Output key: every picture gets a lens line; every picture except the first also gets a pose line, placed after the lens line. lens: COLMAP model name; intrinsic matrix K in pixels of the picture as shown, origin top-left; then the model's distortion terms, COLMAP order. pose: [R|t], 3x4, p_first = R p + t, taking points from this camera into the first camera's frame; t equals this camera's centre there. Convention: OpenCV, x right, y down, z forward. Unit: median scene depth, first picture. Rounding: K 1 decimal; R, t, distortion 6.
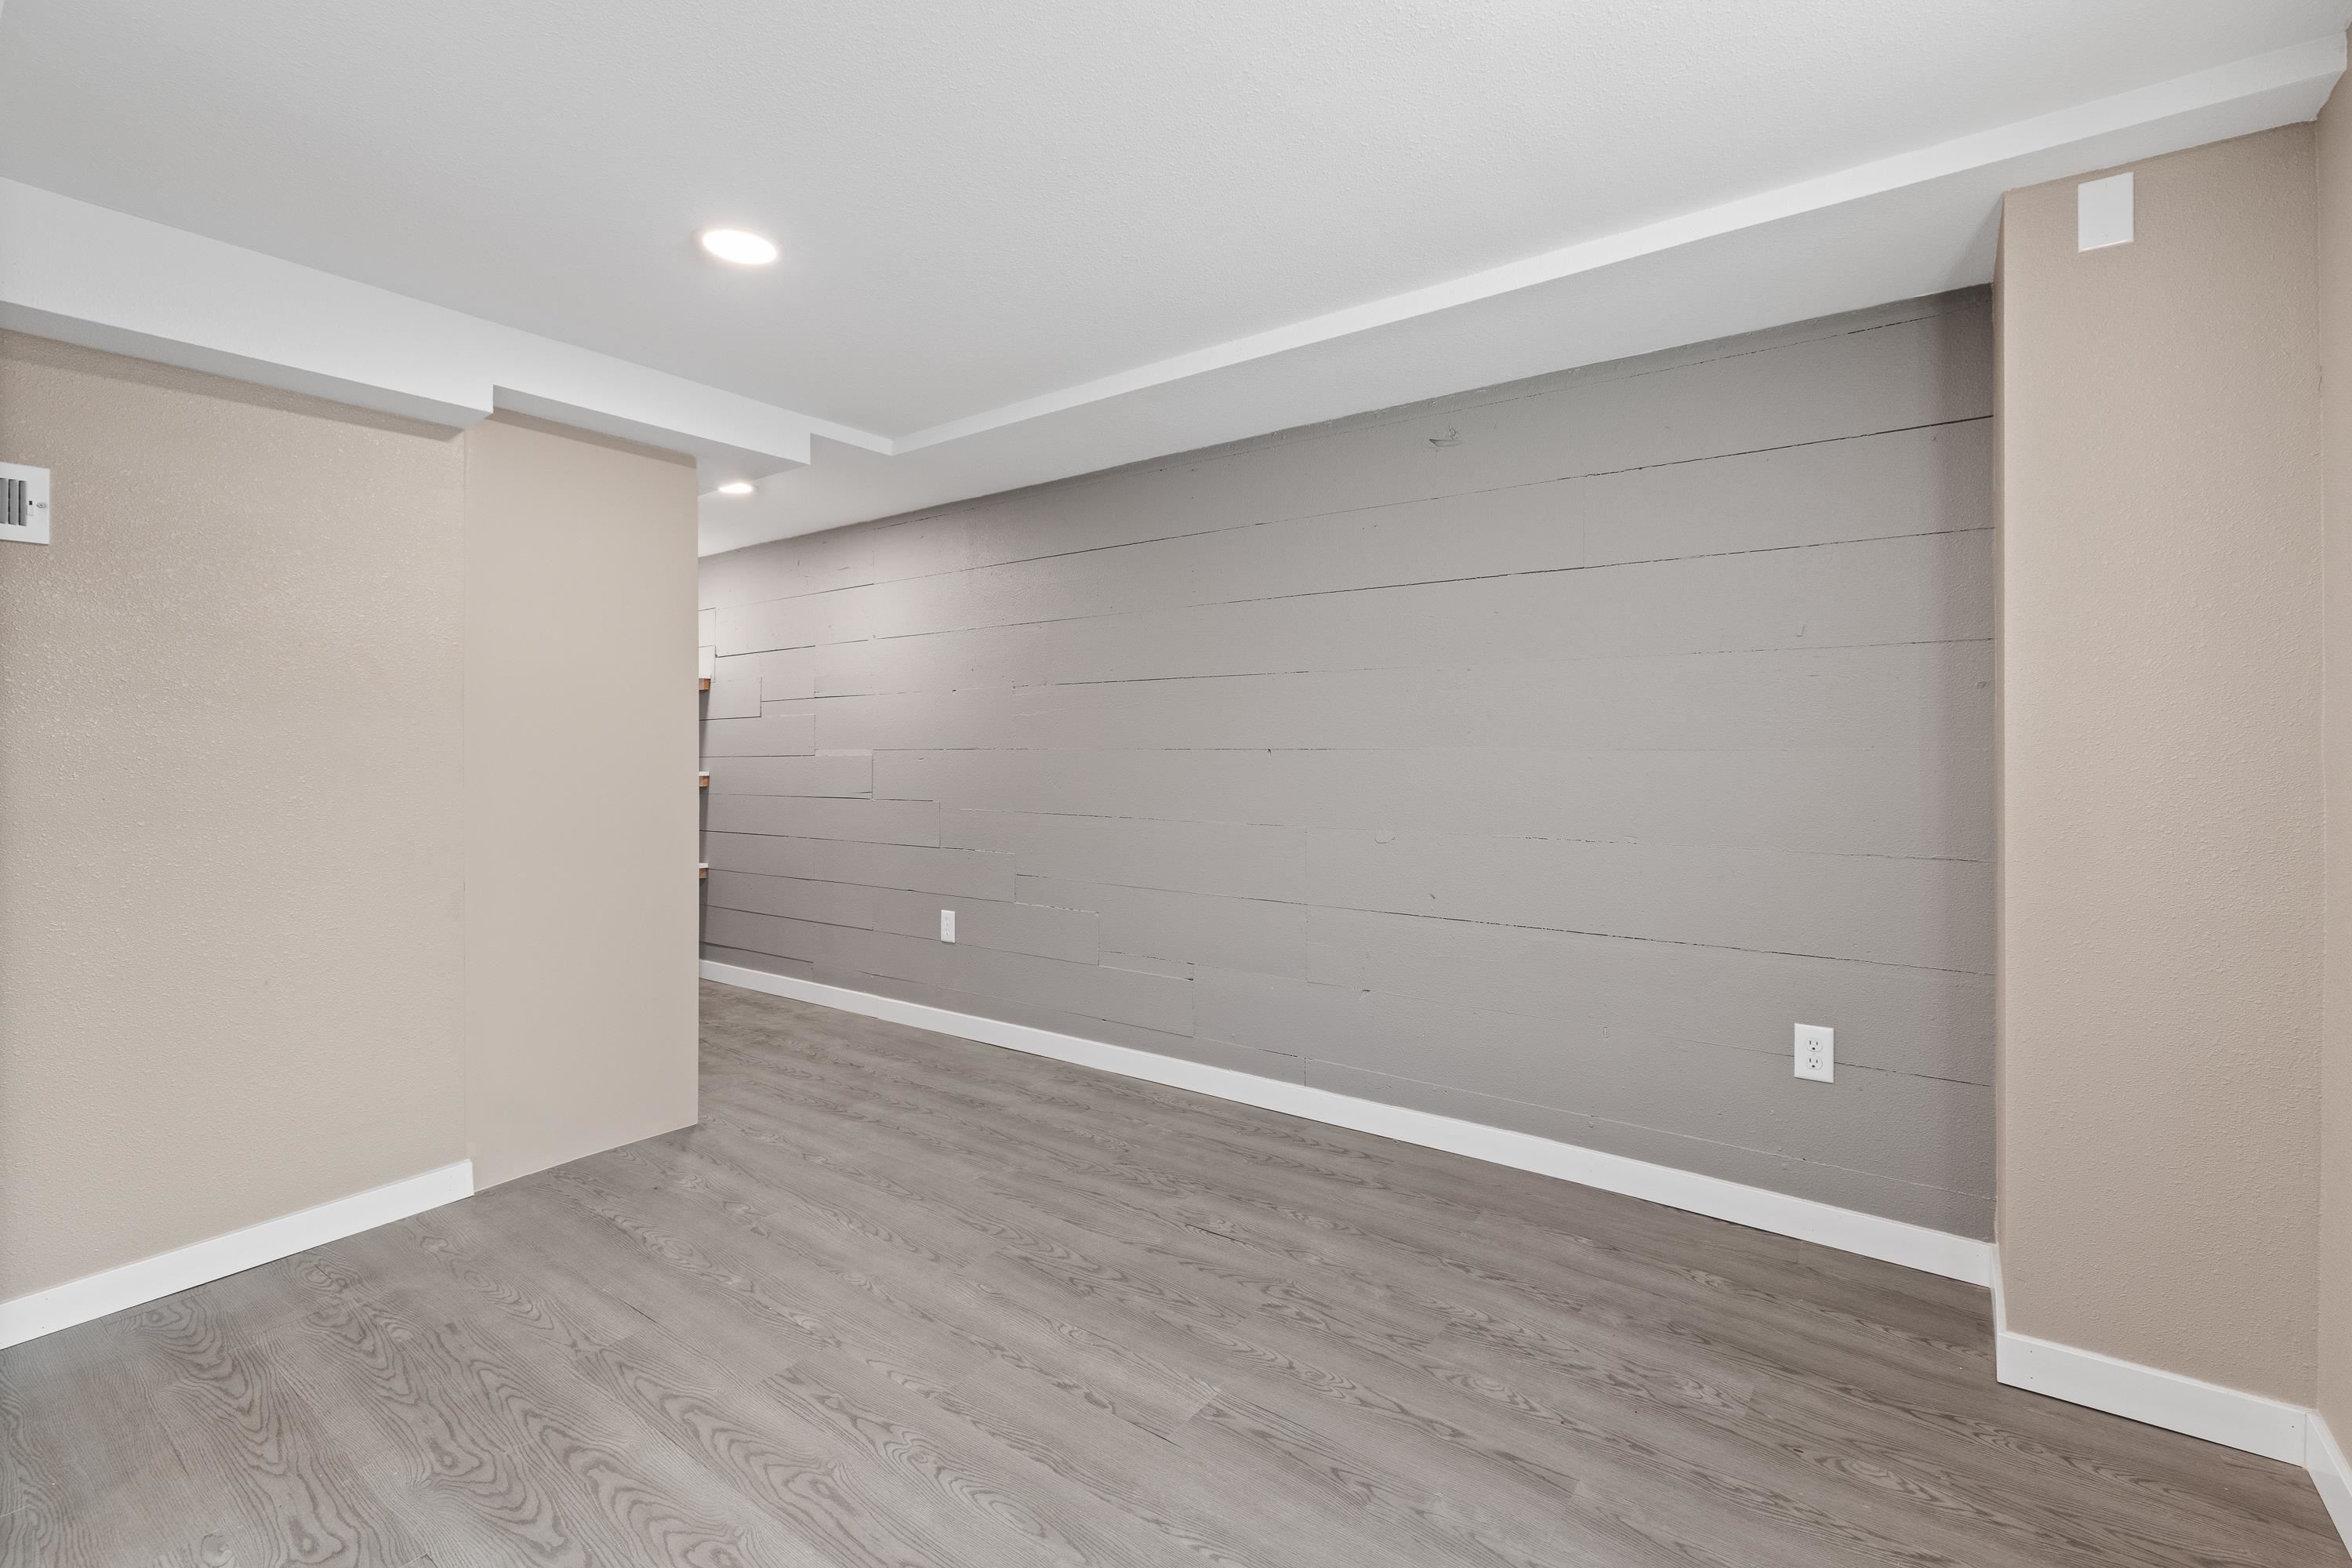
lens RADIAL K [[1025.0, 0, 1187.5], [0, 1025.0, 771.3], [0, 0, 1]] dist [0.019041, -0.000177]
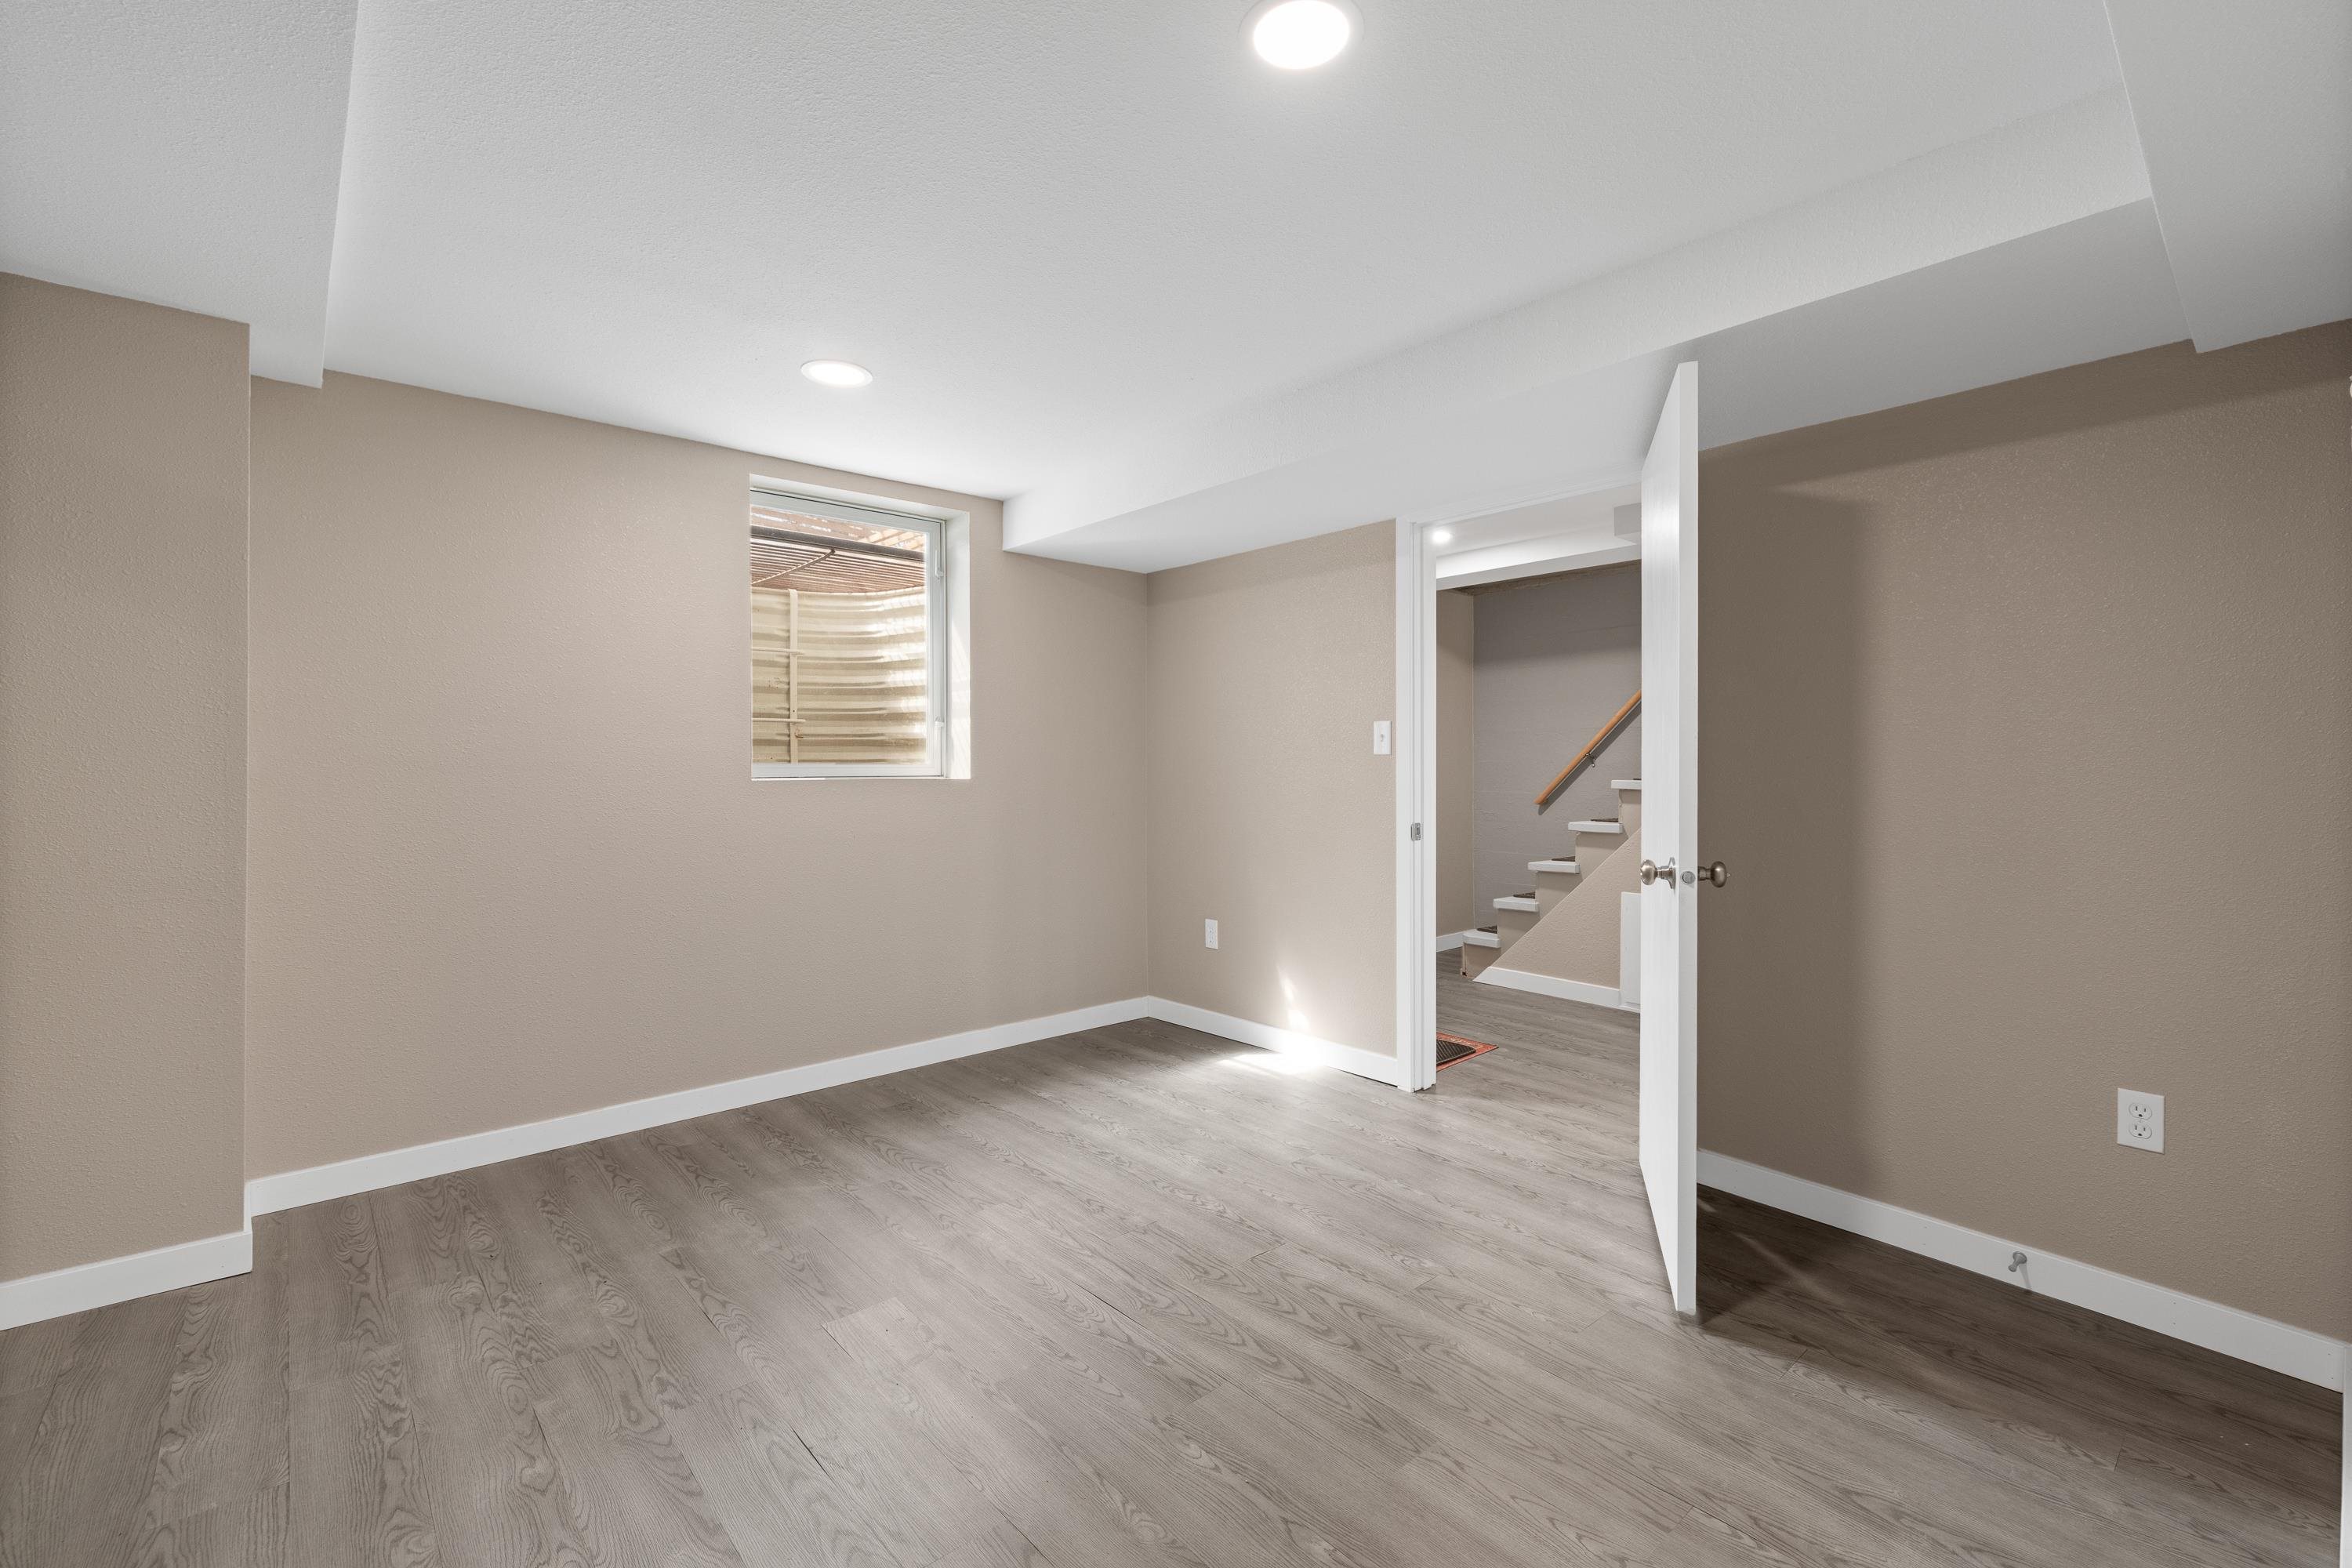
lens RADIAL K [[1025.0, 0, 1176.7], [0, 1025.0, 772.7], [0, 0, 1]] dist [0.019041, -0.000177]
pose [[-0.977253, 0.006927, 0.211965, -0.603789], [0.011565, 0.999720, 0.020647, -0.031322], [-0.211763, 0.022629, -0.977059, 2.039320]]
